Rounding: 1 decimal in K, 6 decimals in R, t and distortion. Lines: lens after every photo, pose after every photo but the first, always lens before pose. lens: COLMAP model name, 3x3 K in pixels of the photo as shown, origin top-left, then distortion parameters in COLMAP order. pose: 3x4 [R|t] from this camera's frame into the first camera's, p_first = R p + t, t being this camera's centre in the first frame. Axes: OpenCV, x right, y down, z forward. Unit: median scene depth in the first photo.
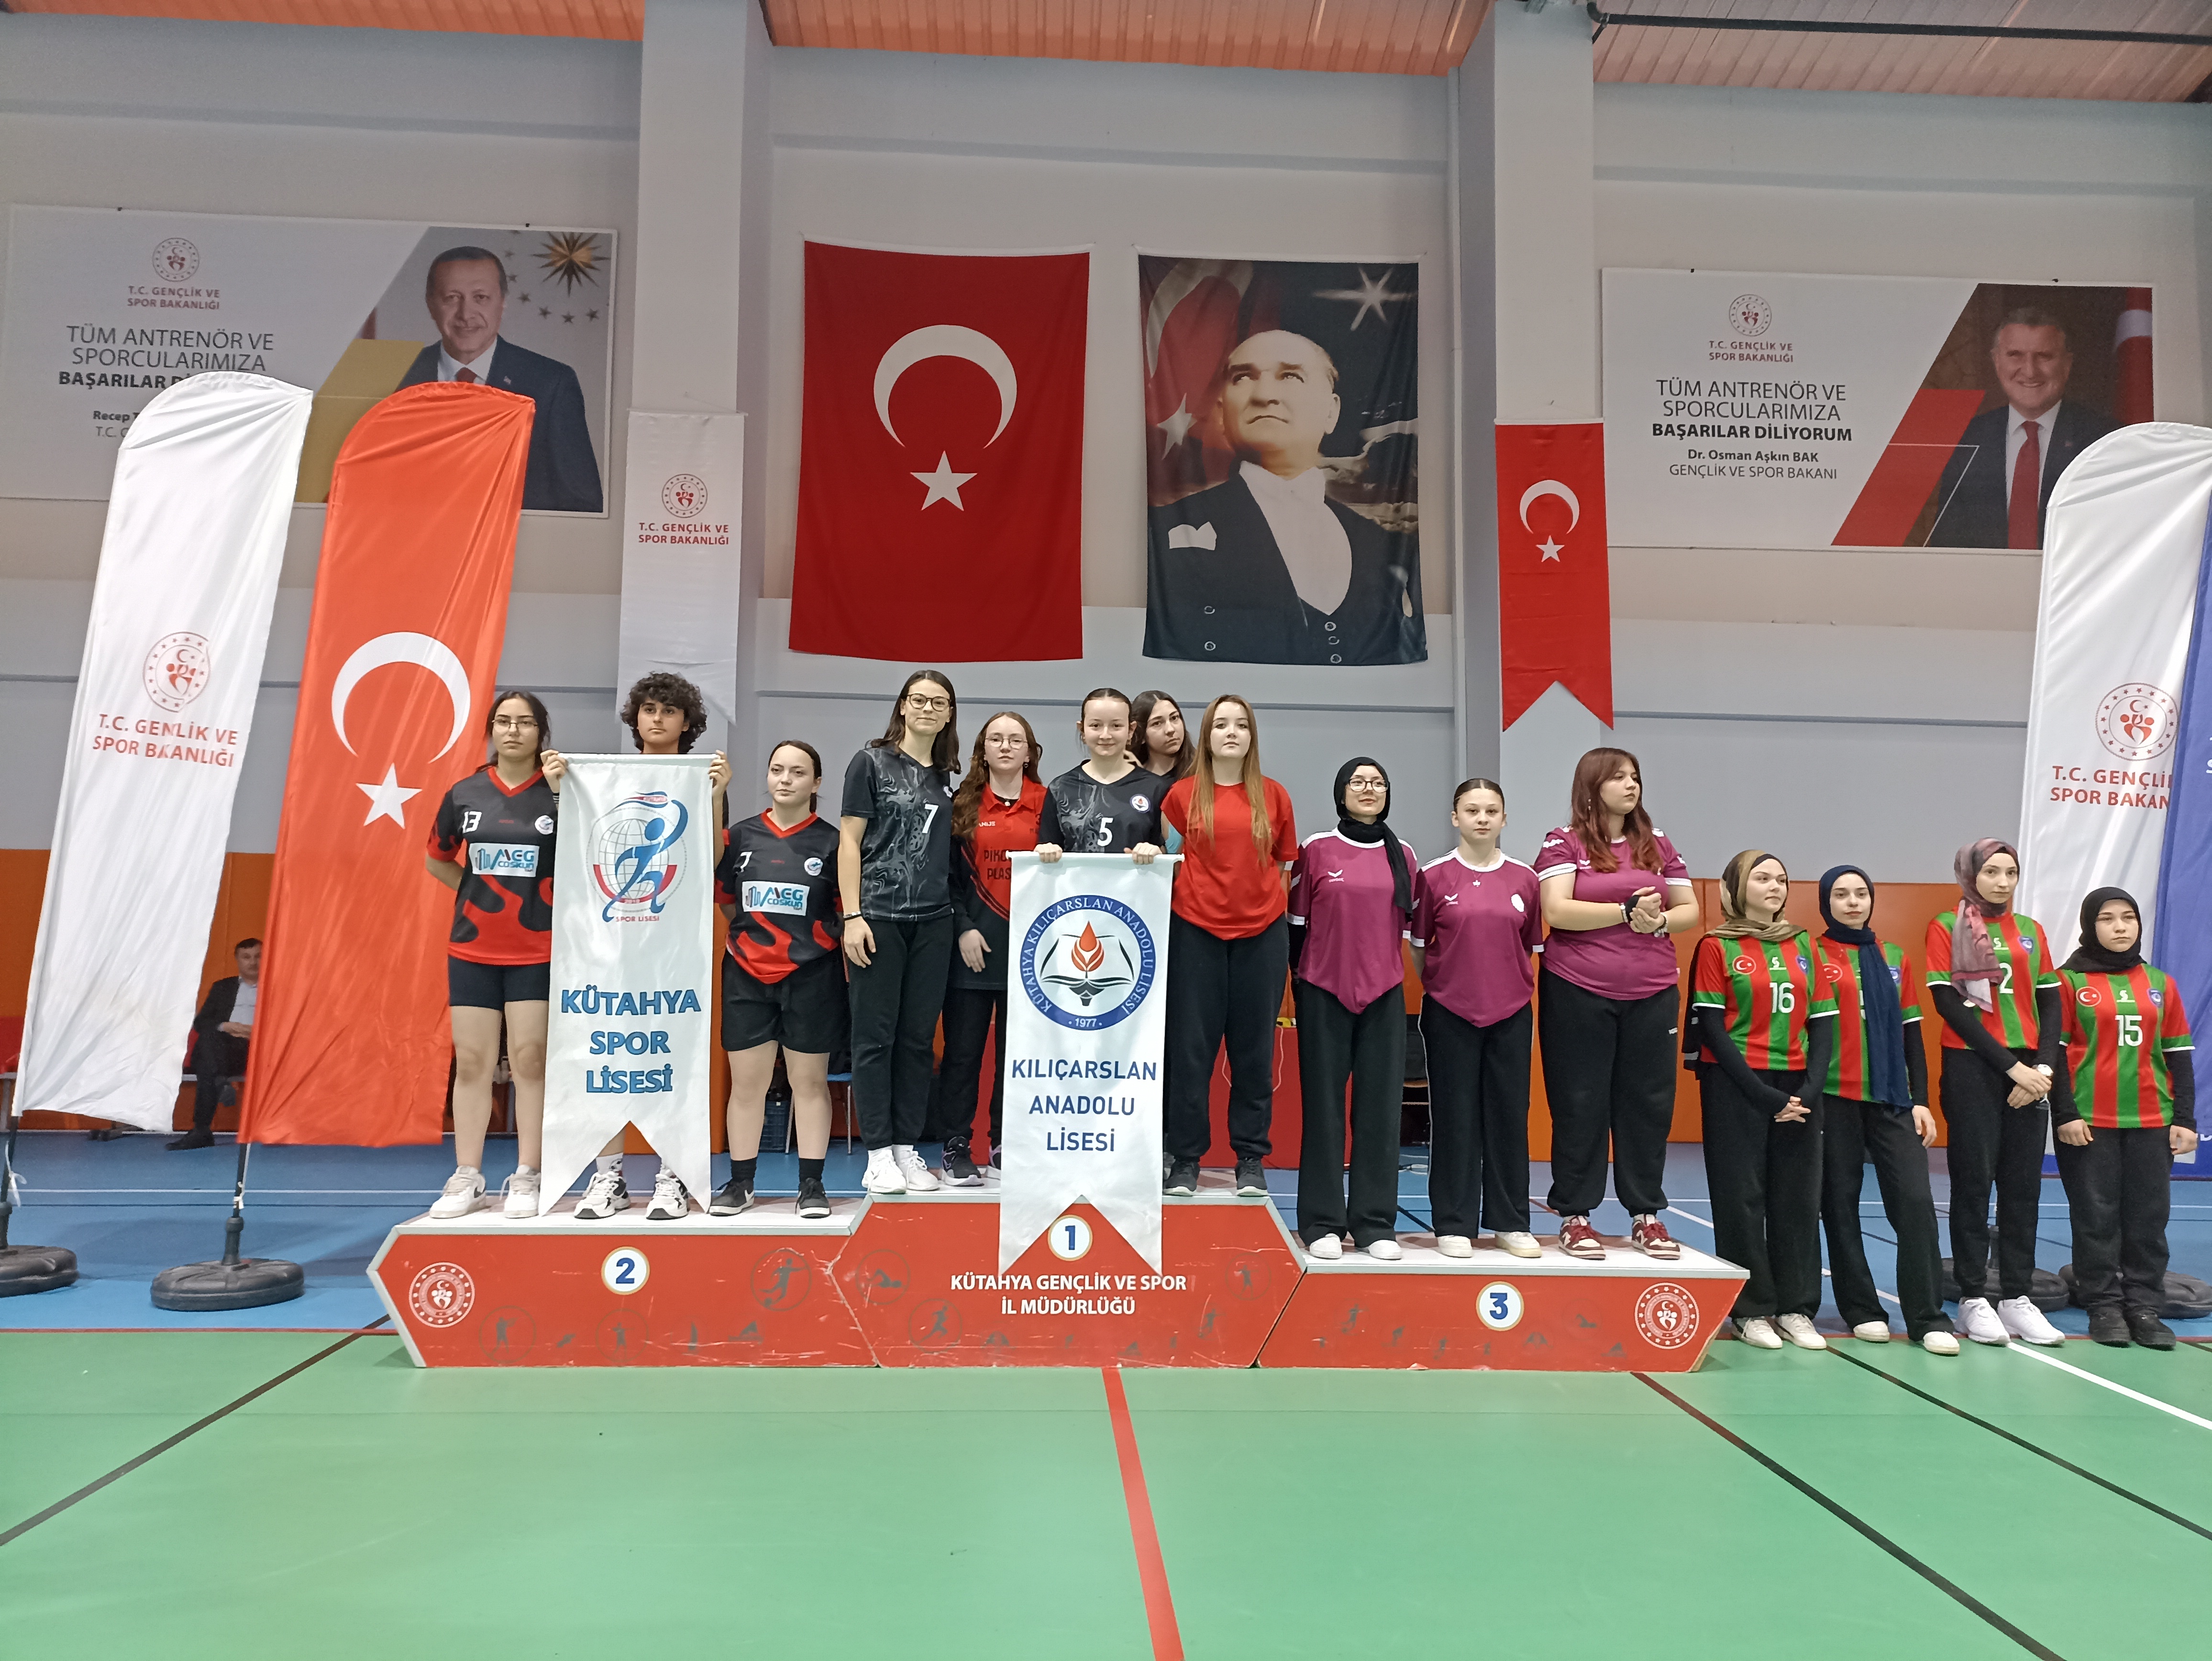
lens RADIAL K [[1610.2, 0, 1104.7], [0, 1610.2, 809.4], [0, 0, 1]] dist [0.070508, -0.076460]
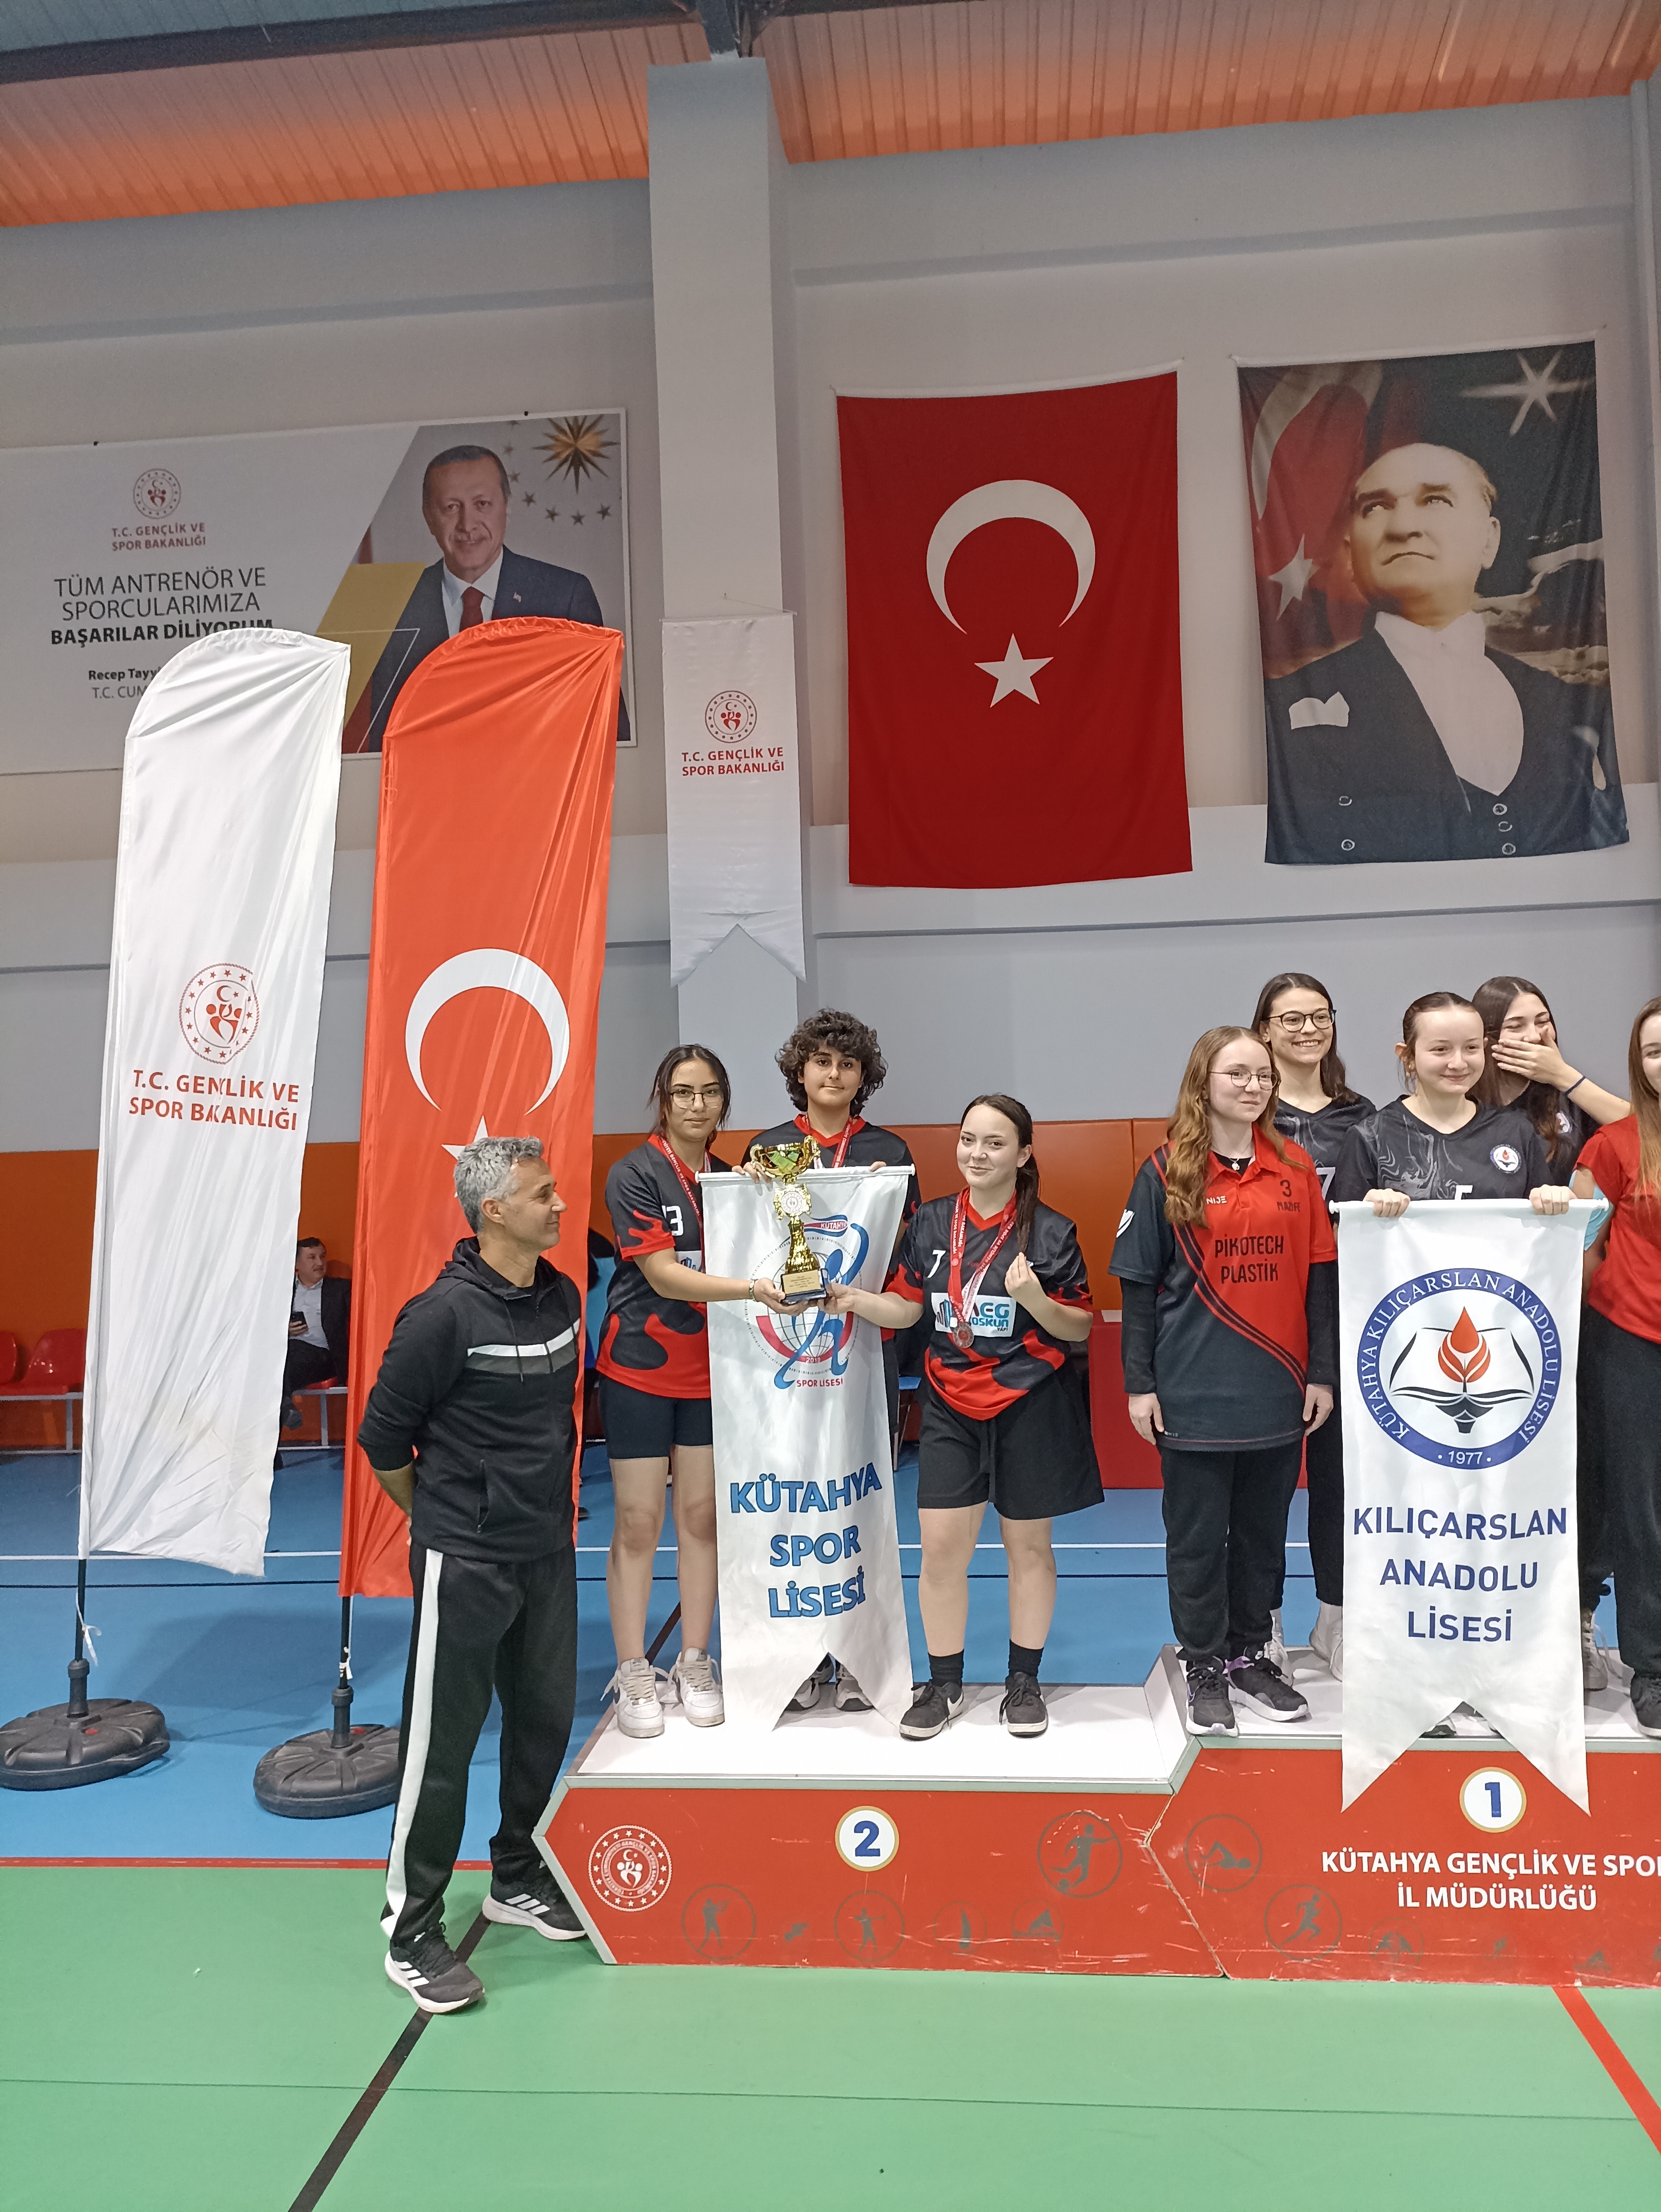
lens RADIAL K [[1610.2, 0, 849.2], [0, 1610.2, 1106.0], [0, 0, 1]] dist [0.070508, -0.076460]
pose [[0.989598, -0.046041, -0.136297, -0.081118], [0.056458, 0.995690, 0.073577, -0.042804], [0.132322, -0.080507, 0.987932, 0.130412]]
